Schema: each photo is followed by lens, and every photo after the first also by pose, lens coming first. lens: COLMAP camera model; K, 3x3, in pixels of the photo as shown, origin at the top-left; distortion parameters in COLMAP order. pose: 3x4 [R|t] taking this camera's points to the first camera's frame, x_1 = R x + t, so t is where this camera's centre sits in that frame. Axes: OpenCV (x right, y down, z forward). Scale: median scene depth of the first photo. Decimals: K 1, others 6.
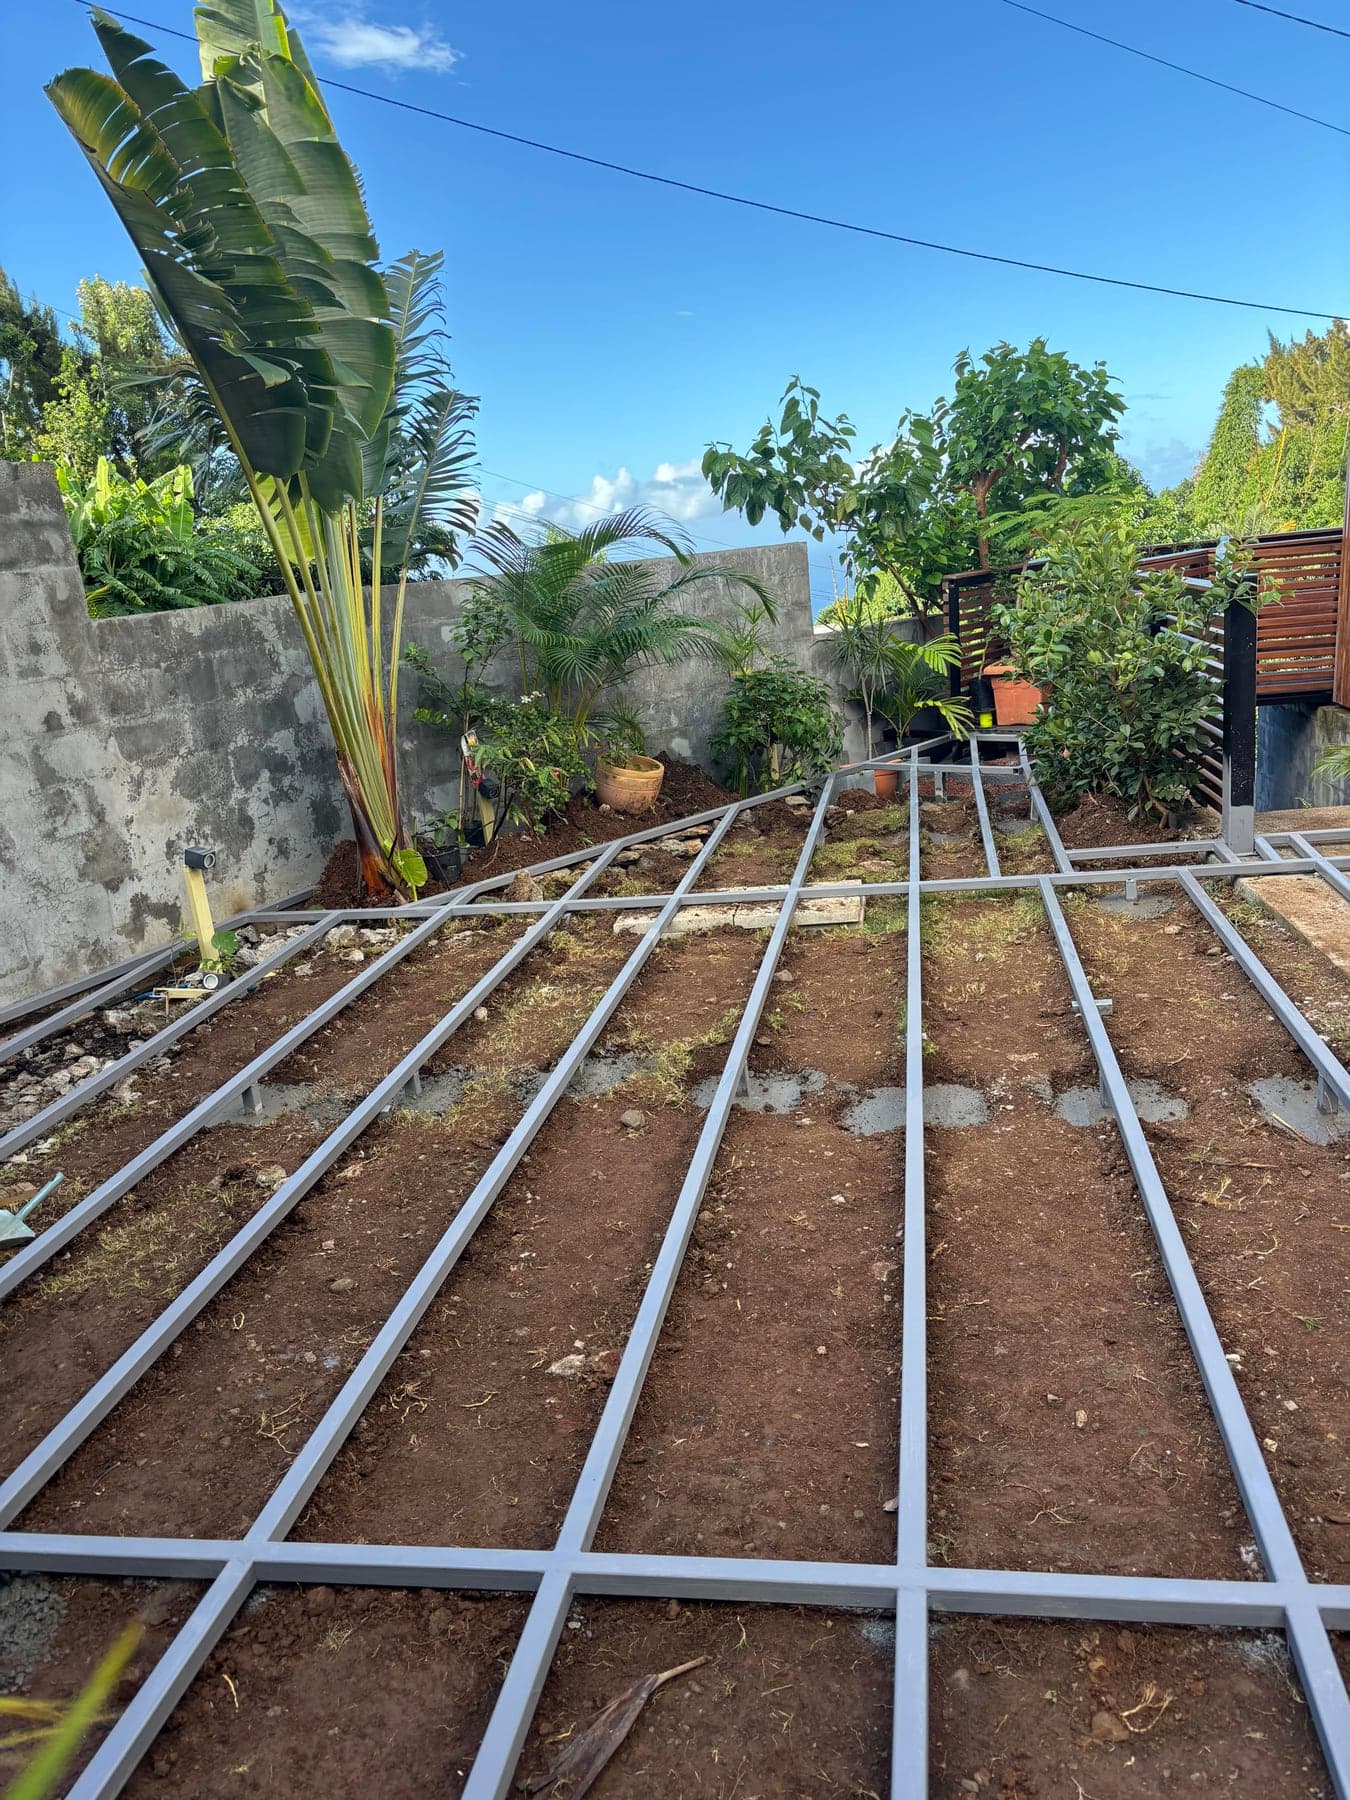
lens RADIAL K [[1351.5, 0, 682.7], [0, 1351.5, 893.0], [0, 0, 1]] dist [0.045337, -0.049459]
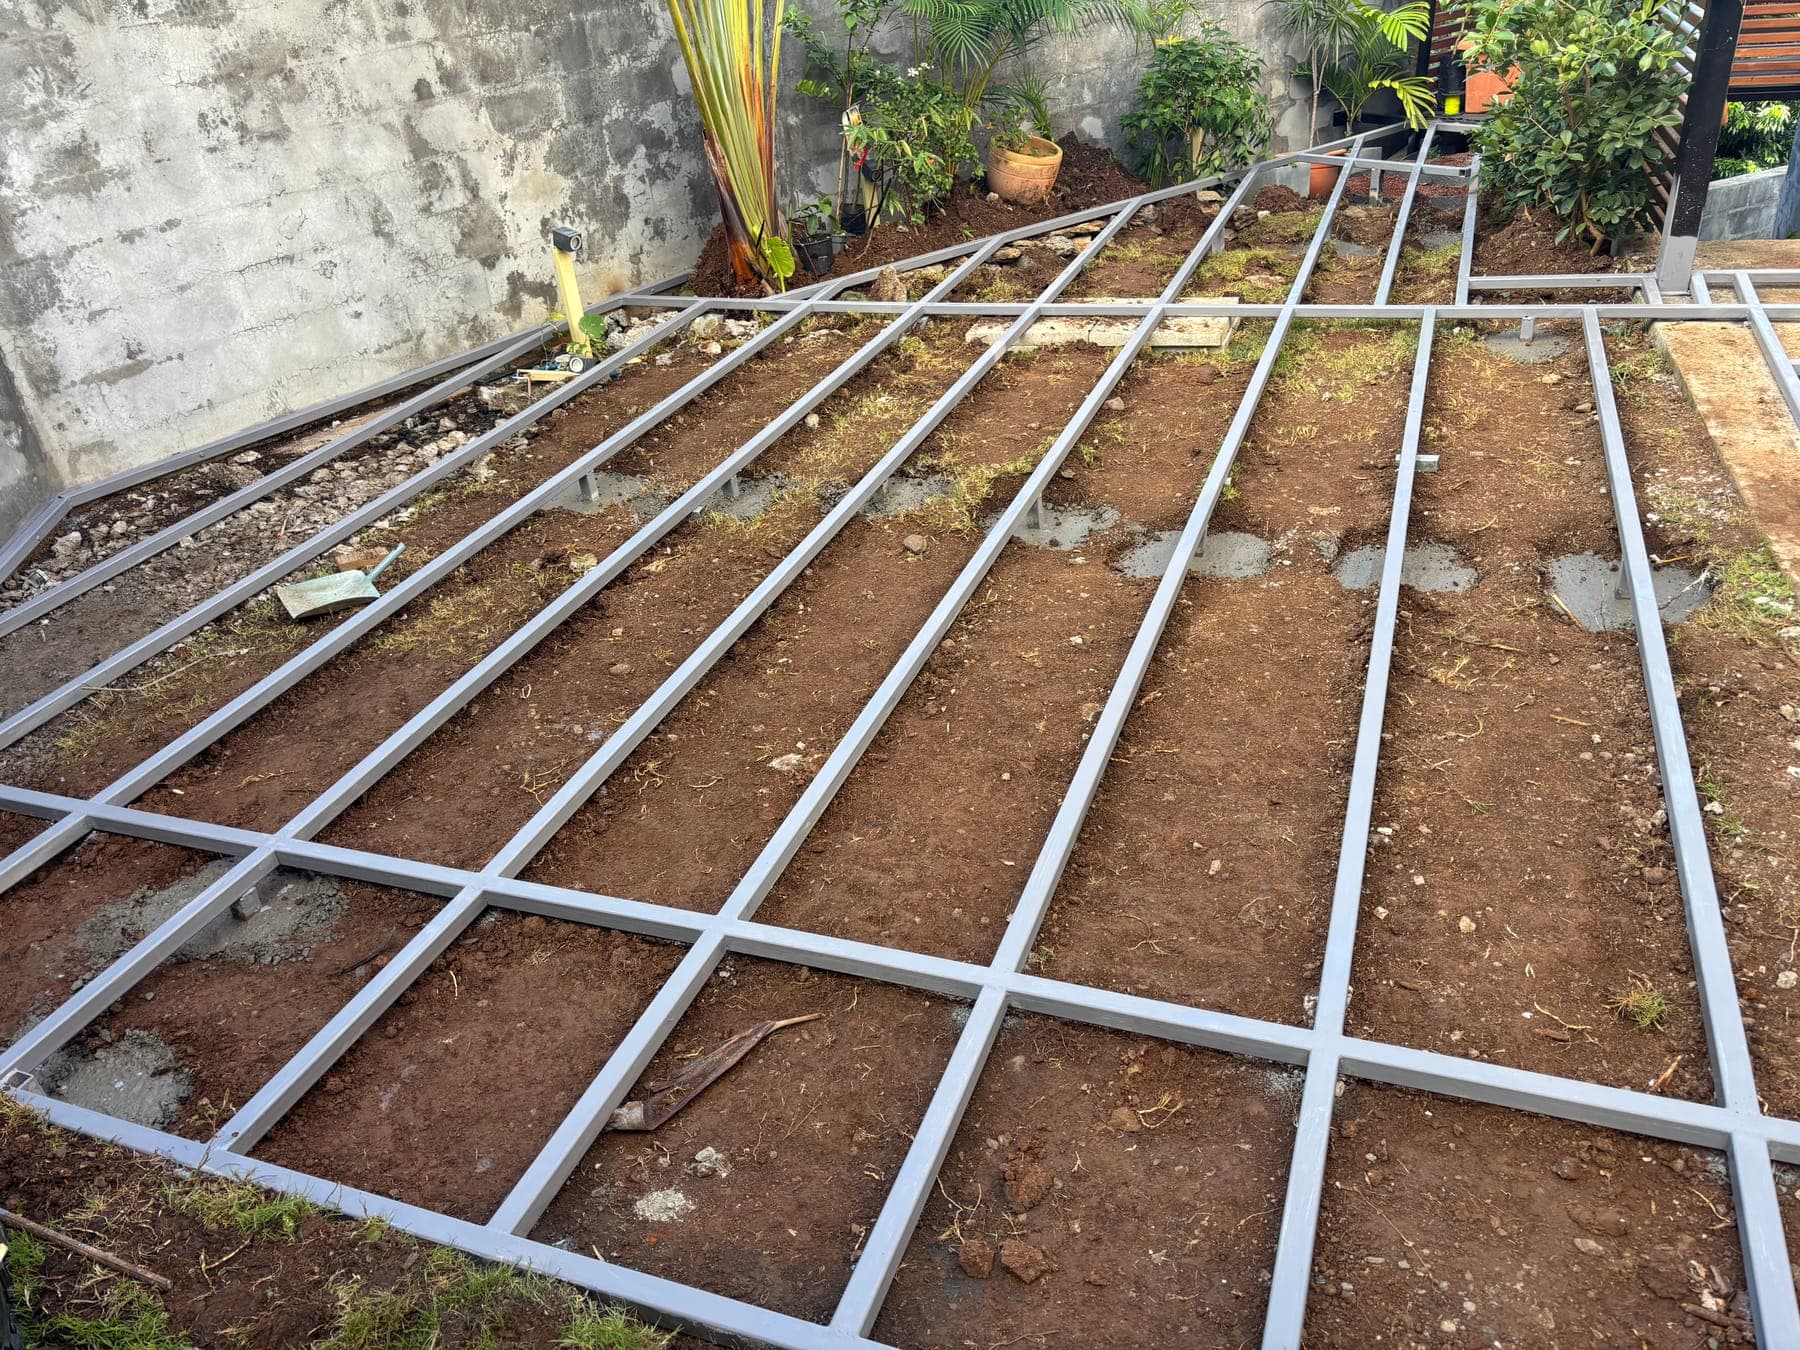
lens RADIAL K [[1351.5, 0, 892.7], [0, 1351.5, 673.3], [0, 0, 1]] dist [0.045337, -0.049459]
pose [[0.981543, 0.103864, -0.160581, 0.106895], [-0.053196, 0.954811, 0.292413, -0.033885], [0.183696, -0.278474, 0.942713, -0.011172]]
